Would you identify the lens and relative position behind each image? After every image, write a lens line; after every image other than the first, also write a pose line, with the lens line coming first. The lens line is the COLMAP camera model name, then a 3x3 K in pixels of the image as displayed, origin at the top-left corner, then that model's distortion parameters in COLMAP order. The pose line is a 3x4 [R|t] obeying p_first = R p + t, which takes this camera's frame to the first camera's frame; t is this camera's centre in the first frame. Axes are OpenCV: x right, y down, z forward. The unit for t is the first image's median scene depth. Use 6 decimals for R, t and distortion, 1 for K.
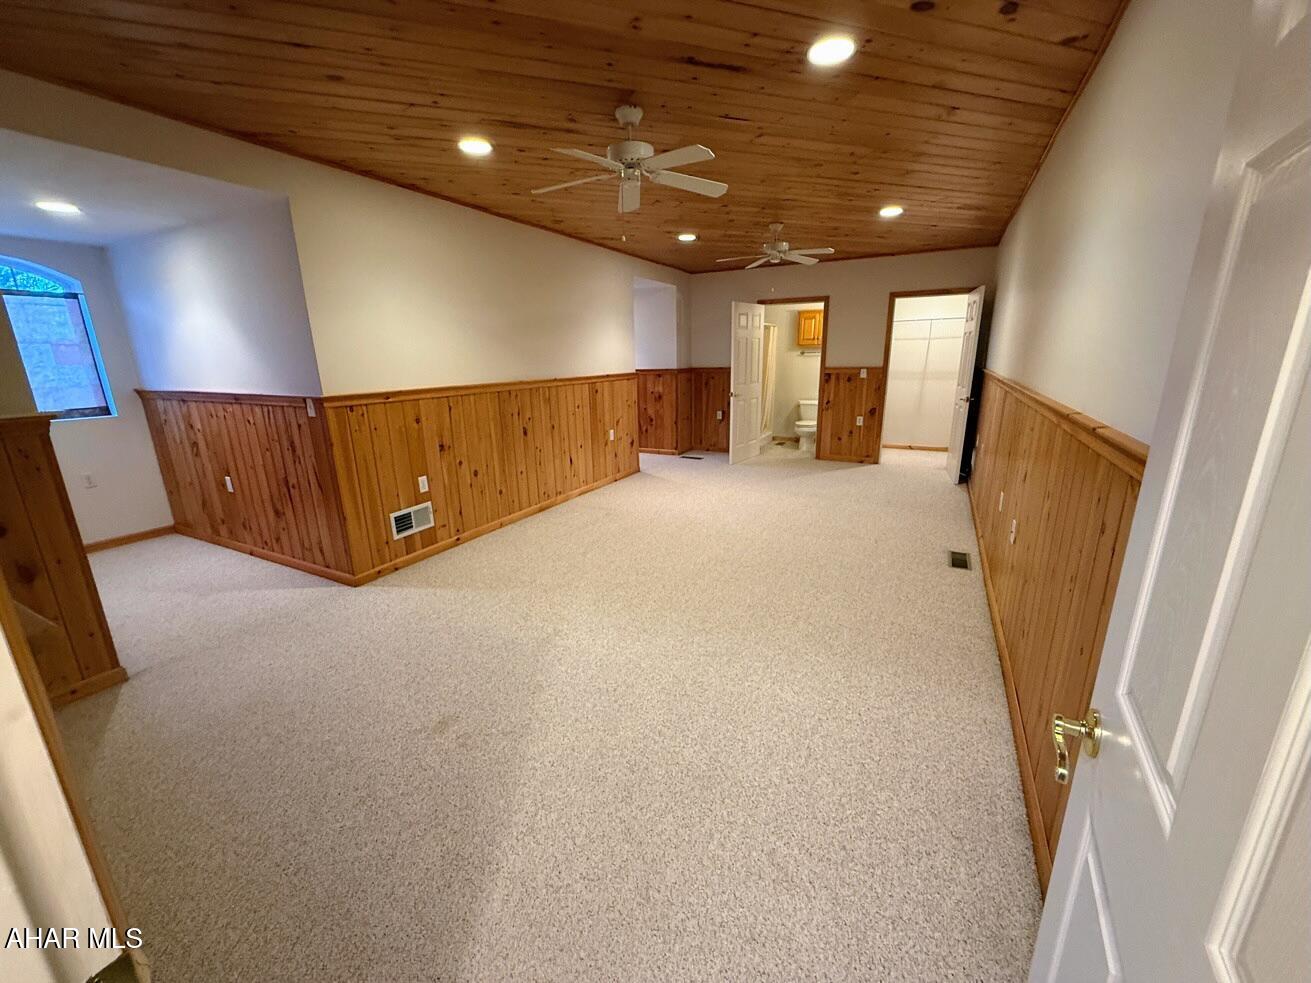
lens RADIAL K [[524.1, 0, 664.3], [0, 524.1, 494.9], [0, 0, 1]] dist [-0.000536, 0.000492]
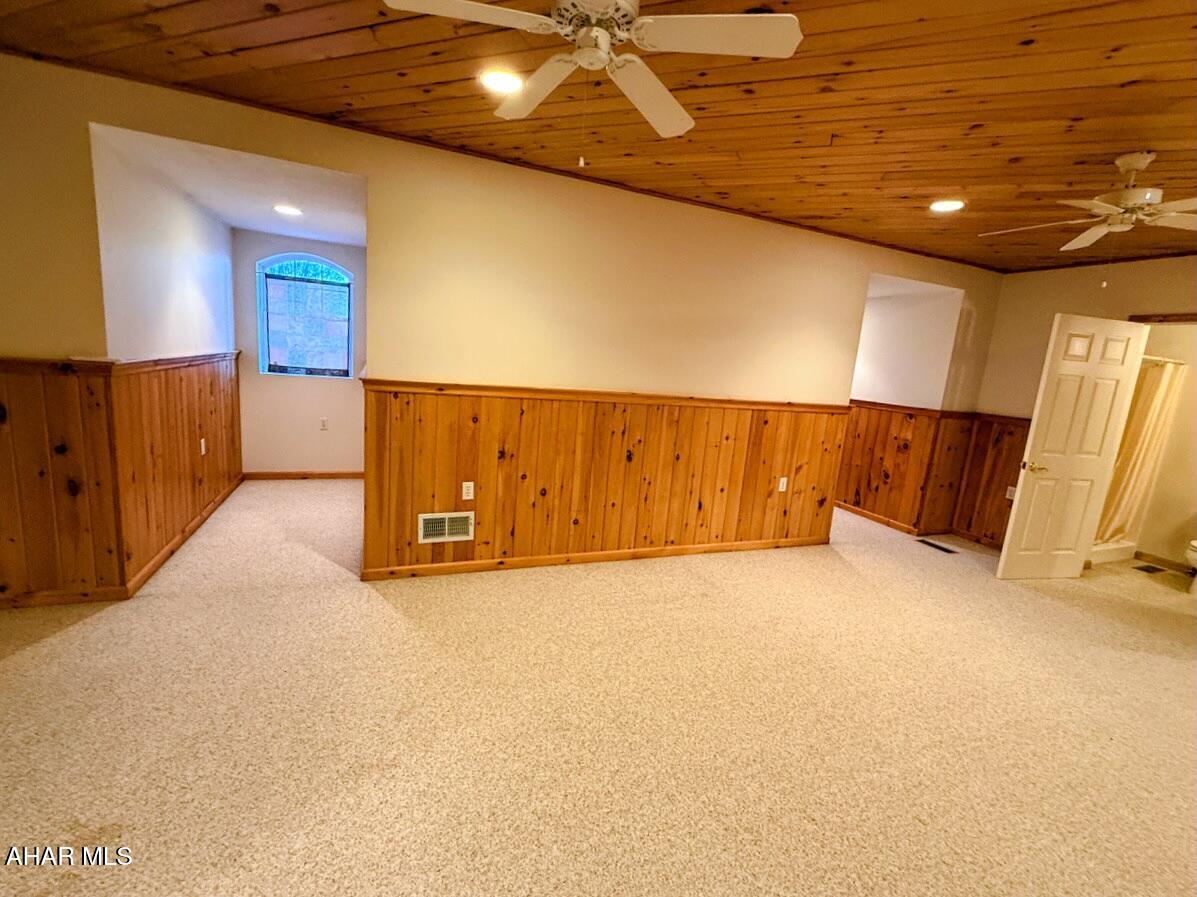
lens RADIAL K [[532.7, 0, 588.8], [0, 532.7, 449.5], [0, 0, 1]] dist [-0.000436, 0.000651]
pose [[0.755097, 0.193907, -0.626282, 0.179911], [-0.262472, 0.964776, -0.017748, -0.094714], [0.600781, 0.177783, 0.779395, 0.317495]]
